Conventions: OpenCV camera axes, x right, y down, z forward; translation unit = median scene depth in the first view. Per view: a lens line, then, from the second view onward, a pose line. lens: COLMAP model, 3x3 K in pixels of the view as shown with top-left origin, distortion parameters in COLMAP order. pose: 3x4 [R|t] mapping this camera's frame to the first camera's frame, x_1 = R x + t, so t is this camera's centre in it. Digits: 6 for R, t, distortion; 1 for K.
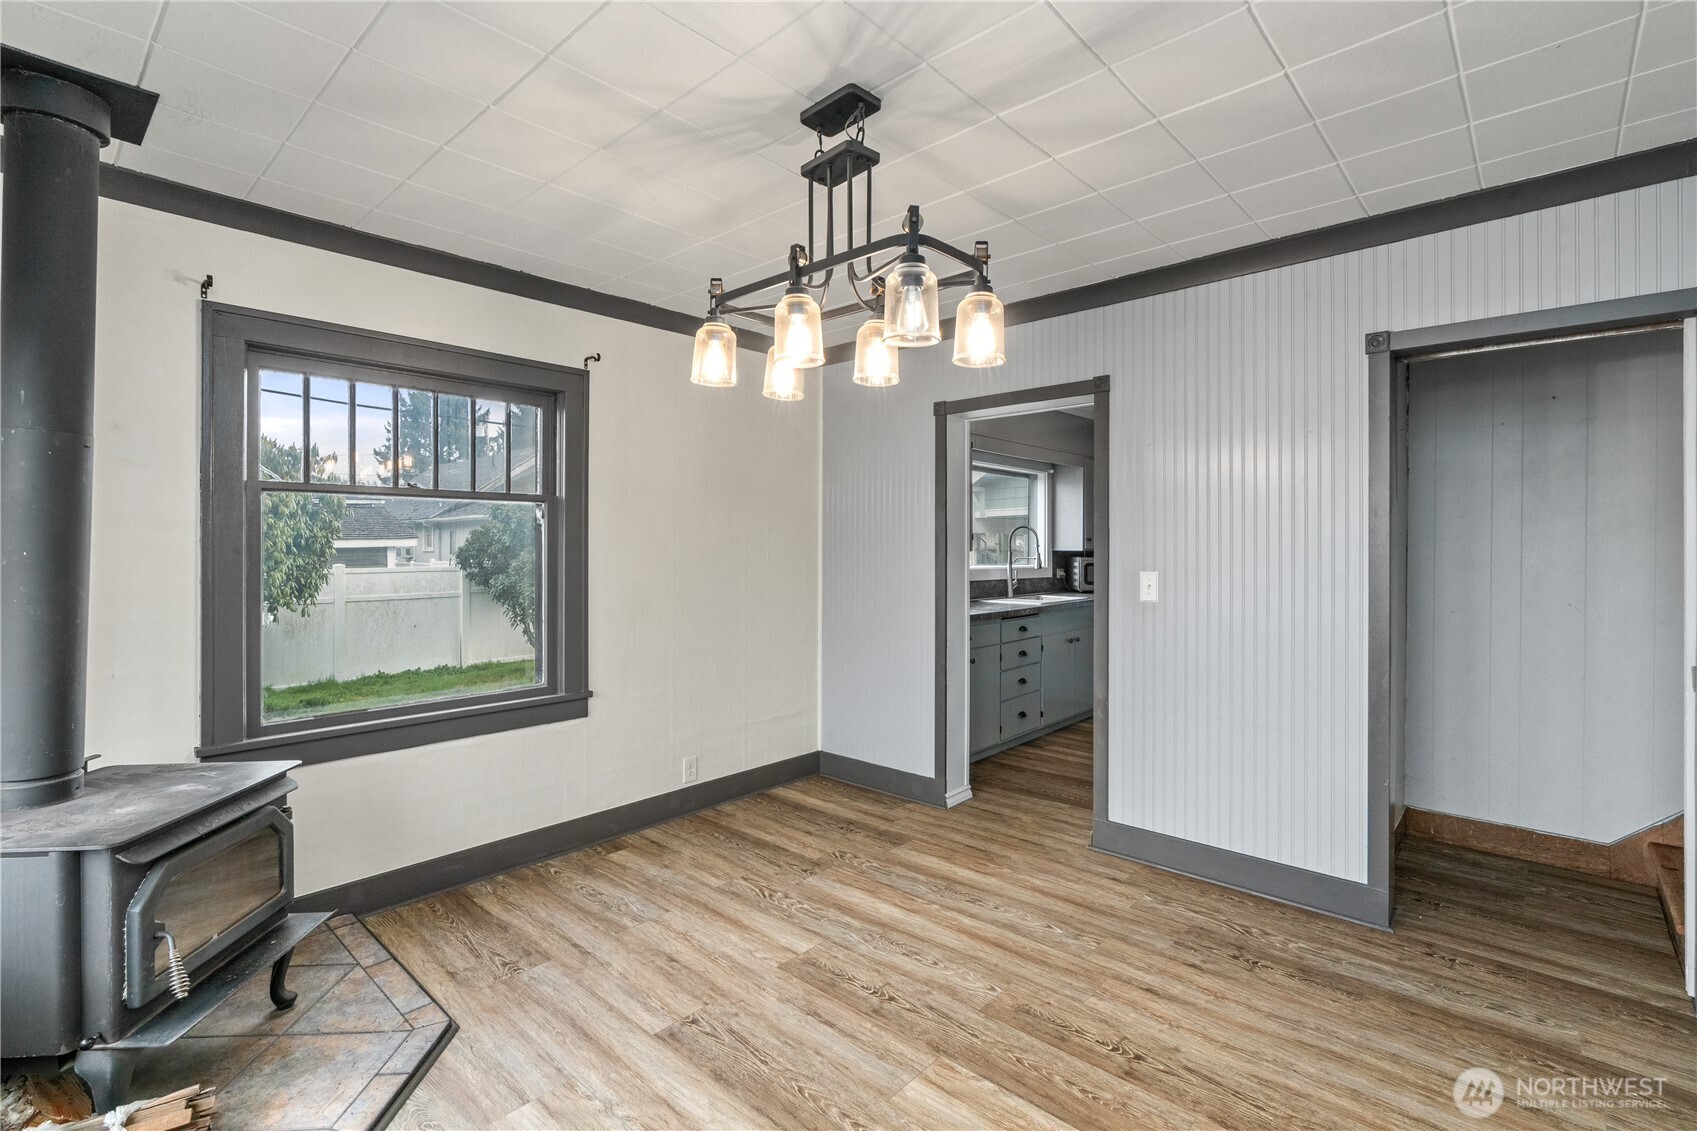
lens RADIAL K [[771.7, 0, 888.2], [0, 771.7, 544.5], [0, 0, 1]] dist [-0.015001, 0.005448]
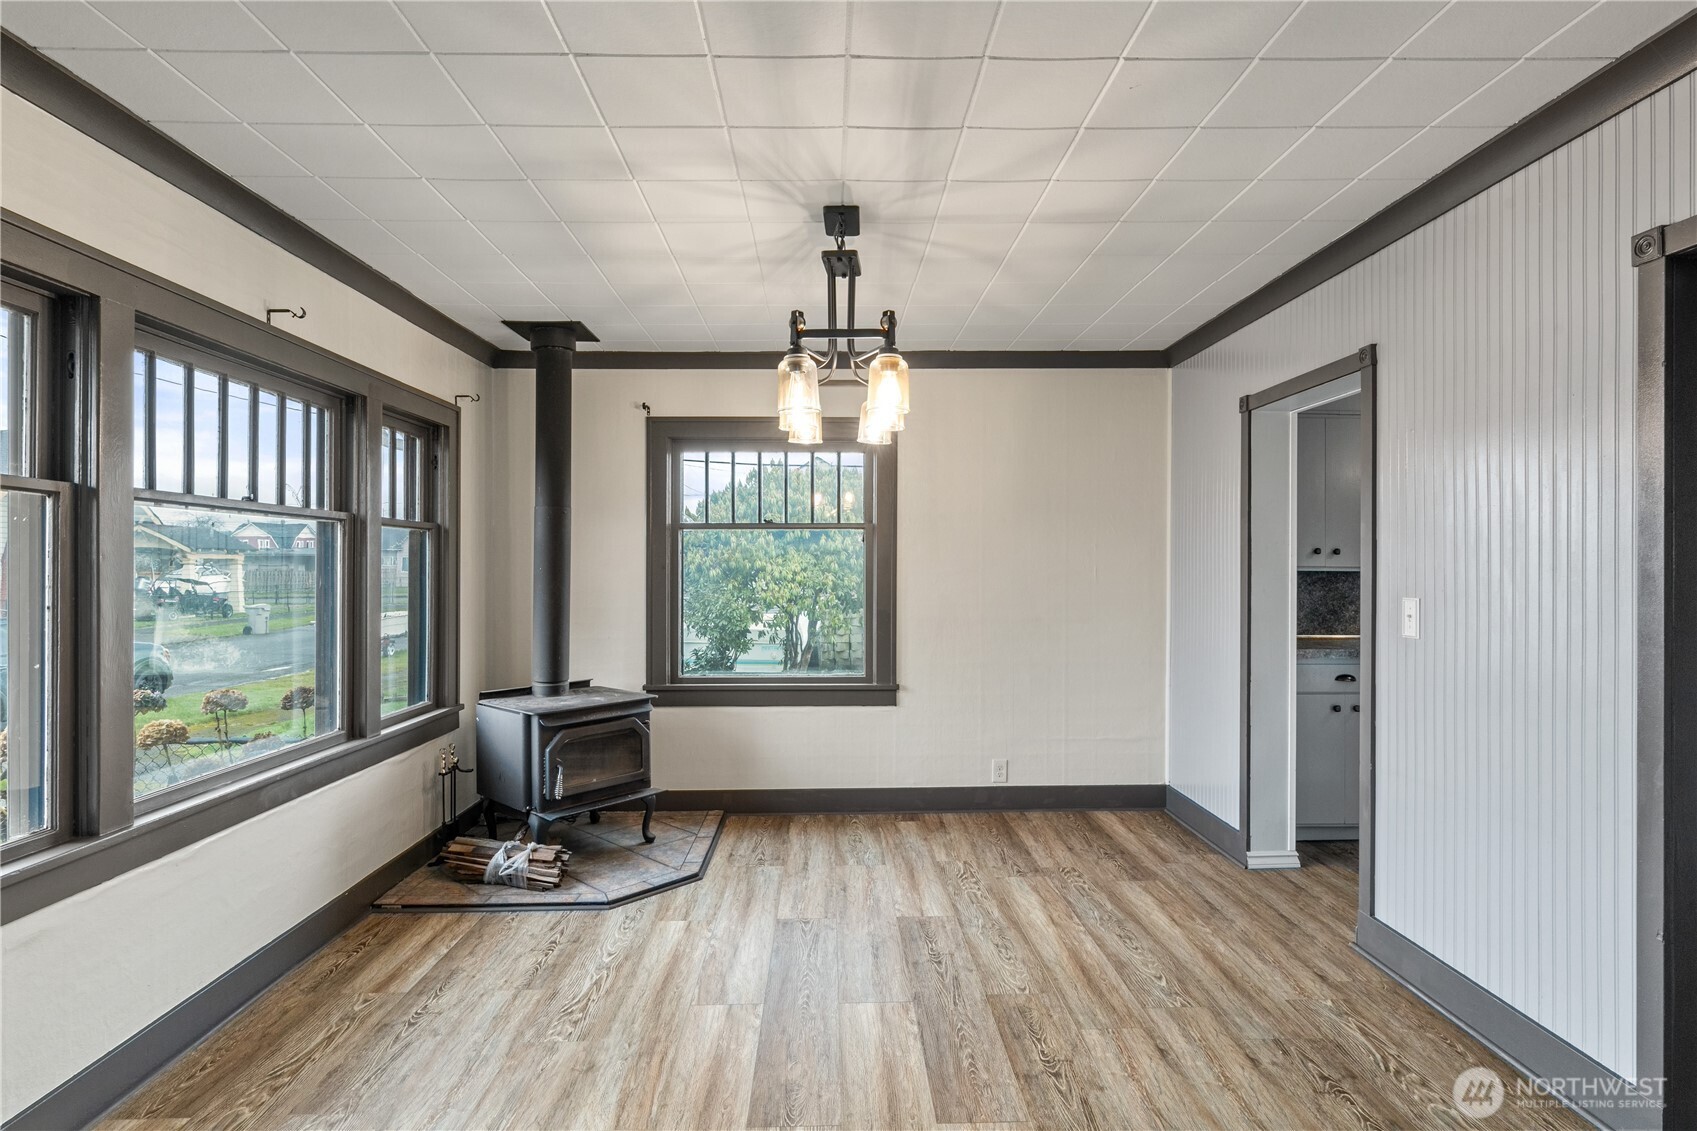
lens RADIAL K [[872.5, 0, 852.5], [0, 872.5, 562.7], [0, 0, 1]] dist [-0.007103, -0.001277]
pose [[0.685813, -0.001302, -0.727777, 0.638991], [0.003694, 0.999992, 0.001691, -0.002588], [0.727769, -0.003848, 0.685812, 0.017867]]
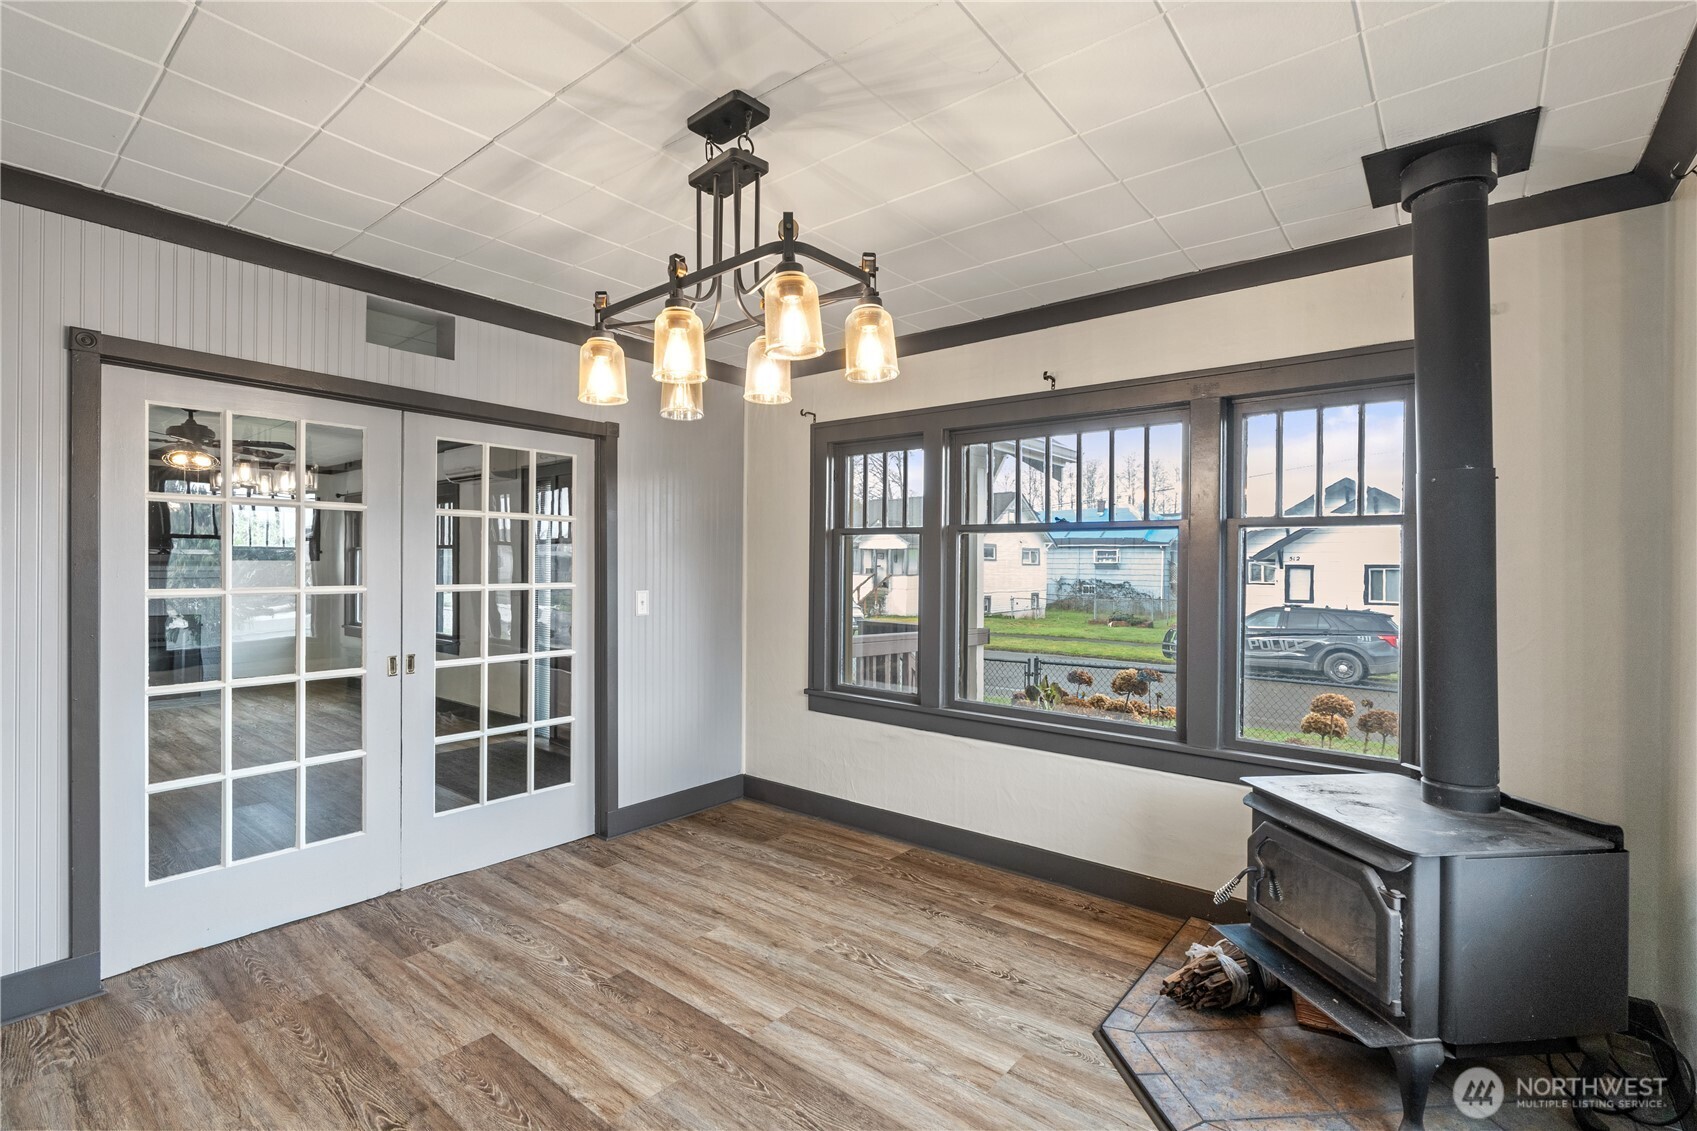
lens RADIAL K [[771.7, 0, 851.3], [0, 771.7, 564.8], [0, 0, 1]] dist [-0.015001, 0.005448]
pose [[-0.999021, -0.006548, -0.043755, -0.113946], [-0.006274, 0.999960, -0.006415, 0.000898], [0.043795, -0.006135, -0.999022, 1.266906]]
